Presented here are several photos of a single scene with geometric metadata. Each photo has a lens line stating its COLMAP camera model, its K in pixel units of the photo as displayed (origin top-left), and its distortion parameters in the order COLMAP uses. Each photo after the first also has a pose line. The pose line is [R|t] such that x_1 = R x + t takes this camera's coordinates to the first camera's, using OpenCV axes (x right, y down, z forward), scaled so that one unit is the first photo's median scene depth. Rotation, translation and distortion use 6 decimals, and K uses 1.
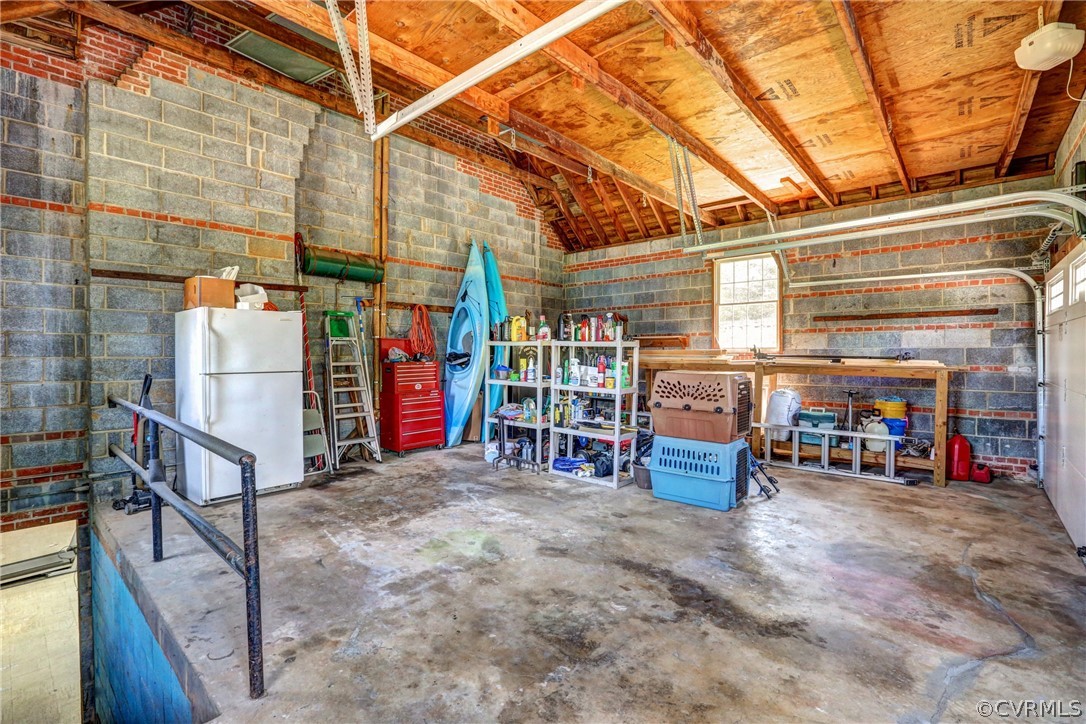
lens RADIAL K [[498.5, 0, 538.2], [0, 498.5, 358.4], [0, 0, 1]] dist [-0.034621, 0.011503]
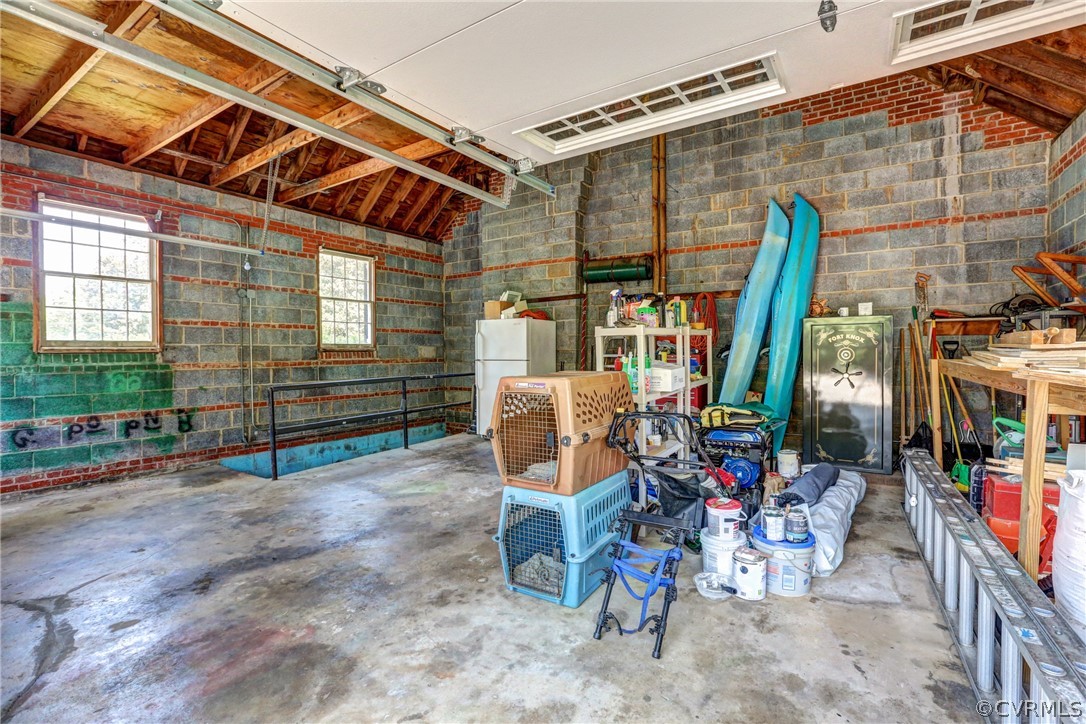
lens RADIAL K [[498.5, 0, 538.2], [0, 498.5, 355.2], [0, 0, 1]] dist [-0.034621, 0.011503]
pose [[0.138487, 0.009053, -0.990323, 0.805307], [-0.008380, 0.999933, 0.007969, 0.001637], [0.990329, 0.007195, 0.138553, 0.746595]]
